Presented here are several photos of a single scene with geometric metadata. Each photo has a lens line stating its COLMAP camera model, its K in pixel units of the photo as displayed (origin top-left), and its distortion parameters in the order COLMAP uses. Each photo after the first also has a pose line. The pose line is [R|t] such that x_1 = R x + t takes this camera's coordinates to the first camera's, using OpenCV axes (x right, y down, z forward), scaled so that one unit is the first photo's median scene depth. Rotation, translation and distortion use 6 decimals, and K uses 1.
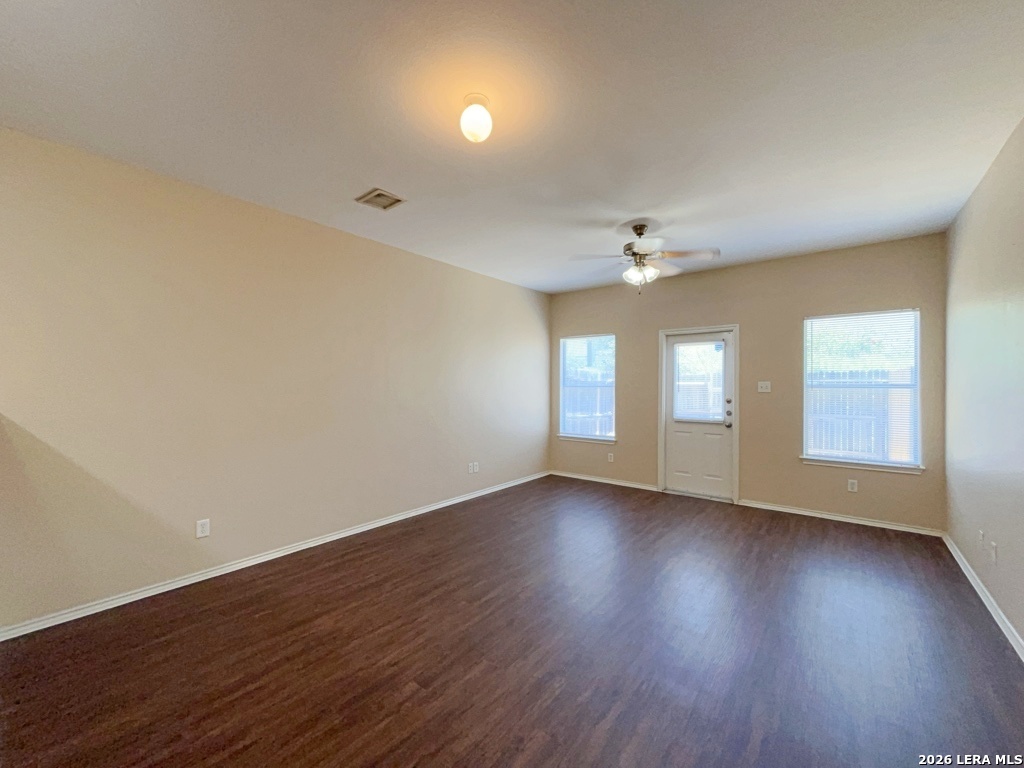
lens RADIAL K [[413.4, 0, 515.1], [0, 413.4, 383.9], [0, 0, 1]] dist [0.000162, 0.000016]
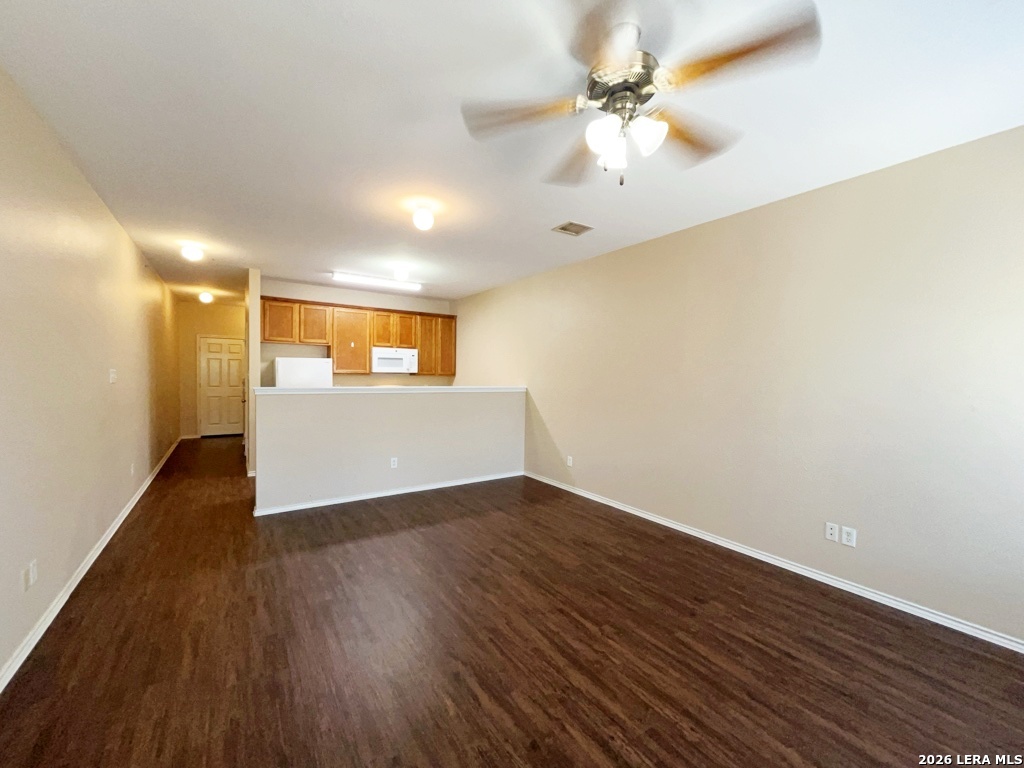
lens RADIAL K [[413.4, 0, 515.1], [0, 413.4, 383.9], [0, 0, 1]] dist [0.000162, 0.000016]
pose [[-0.291274, 0.010338, -0.956584, 0.621576], [-0.022363, 0.999595, 0.017613, 0.000148], [0.956378, 0.026522, -0.290925, 0.826745]]
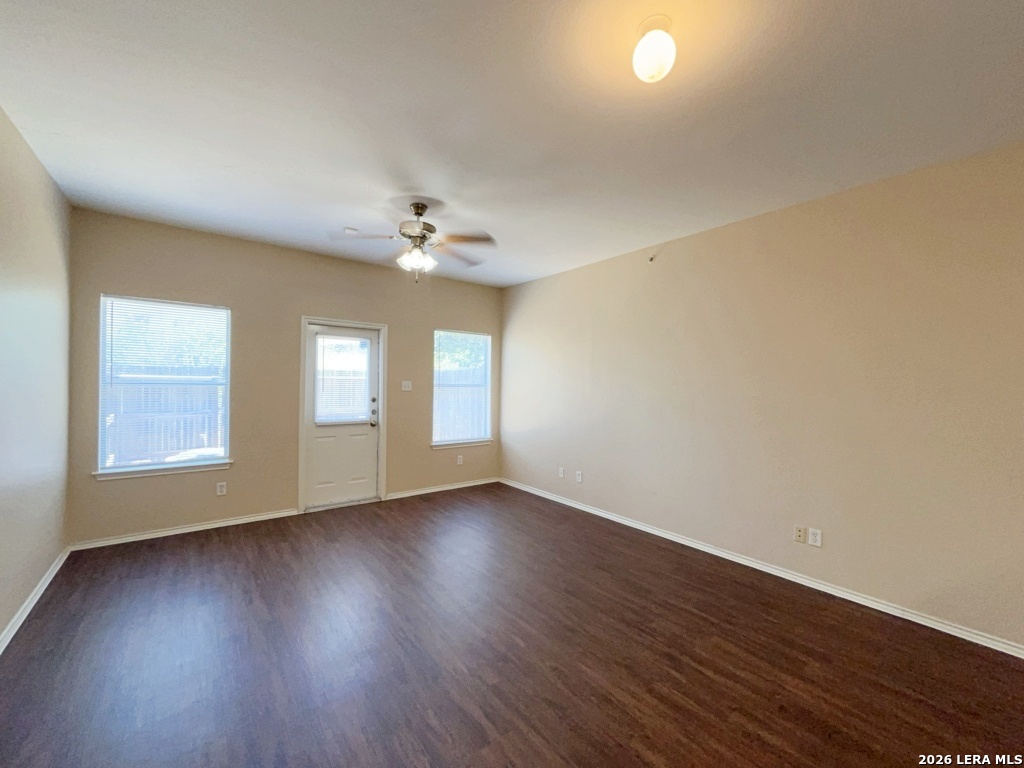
lens RADIAL K [[413.4, 0, 515.1], [0, 413.4, 383.9], [0, 0, 1]] dist [0.000162, 0.000016]
pose [[0.237038, 0.000795, 0.971500, -0.408192], [-0.017167, 0.999847, 0.003371, -0.006842], [-0.971349, -0.017477, 0.237016, 0.476526]]
